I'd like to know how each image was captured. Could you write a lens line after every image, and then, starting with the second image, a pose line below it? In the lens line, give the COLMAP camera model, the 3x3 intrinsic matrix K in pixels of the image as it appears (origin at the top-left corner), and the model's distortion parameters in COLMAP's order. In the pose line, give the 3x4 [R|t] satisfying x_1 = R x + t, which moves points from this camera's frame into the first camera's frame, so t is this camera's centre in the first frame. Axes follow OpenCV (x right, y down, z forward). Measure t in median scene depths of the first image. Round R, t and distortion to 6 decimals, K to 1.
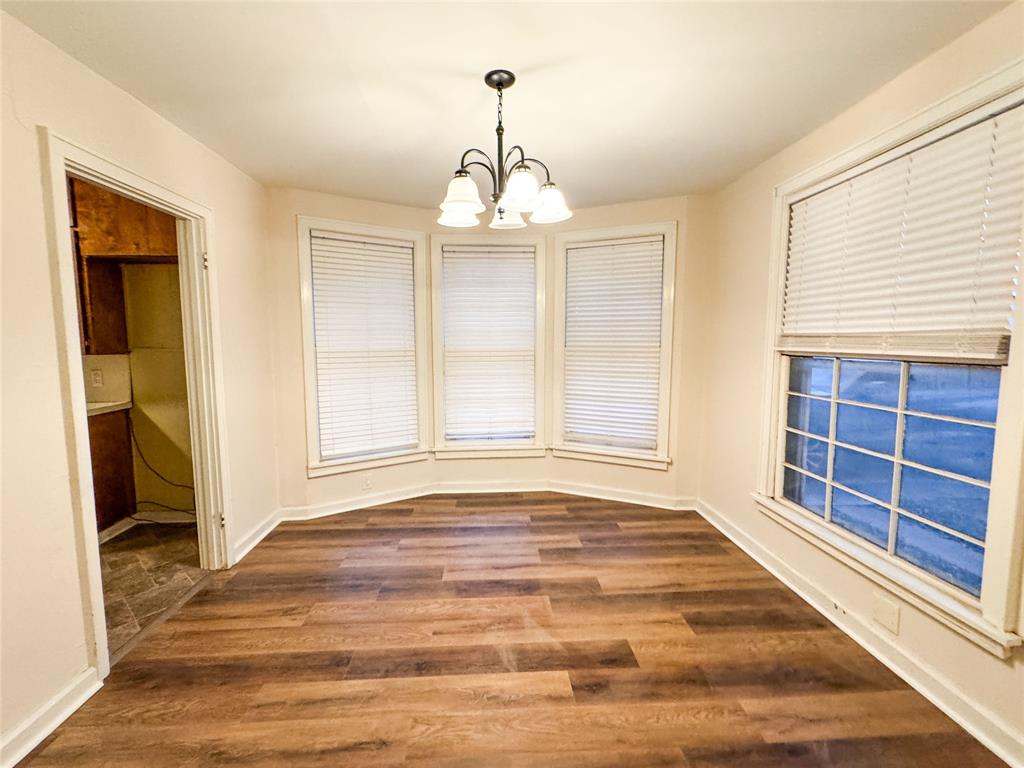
lens RADIAL K [[443.5, 0, 506.9], [0, 443.5, 382.8], [0, 0, 1]] dist [0.001765, 0.000131]
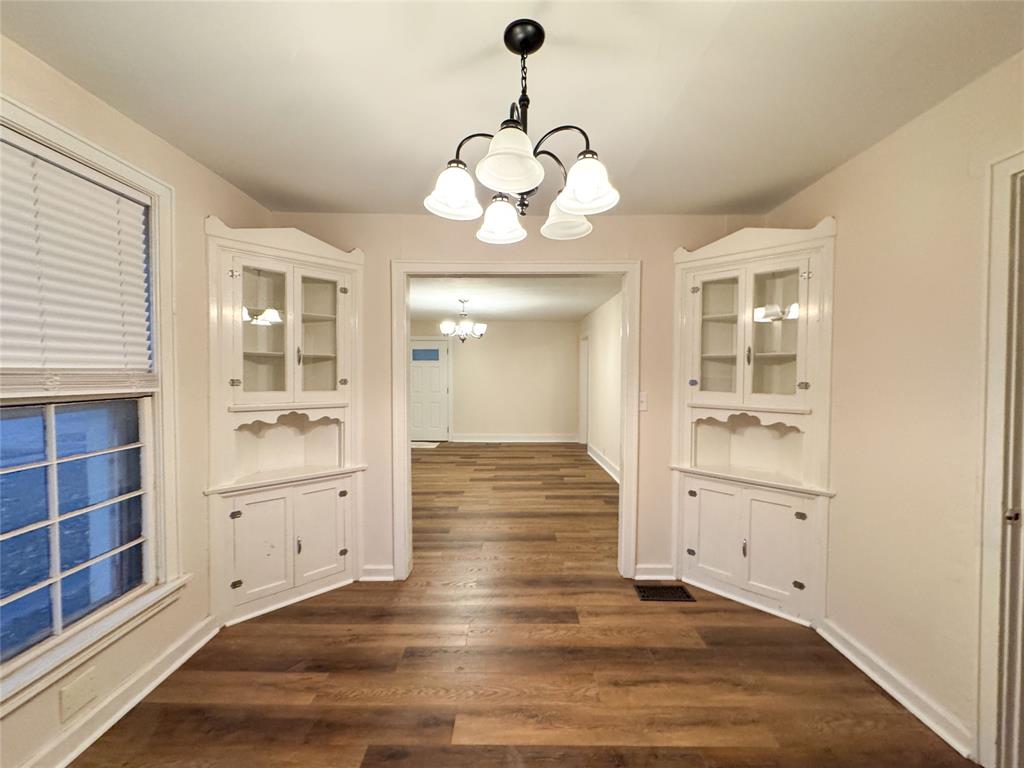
lens RADIAL K [[415.2, 0, 511.6], [0, 415.2, 383.8], [0, 0, 1]] dist [-0.000169, -0.000019]
pose [[-0.998425, -0.001489, 0.056088, -0.034199], [0.005067, 0.993170, 0.116563, -0.182754], [-0.055878, 0.116663, -0.991598, 1.824501]]
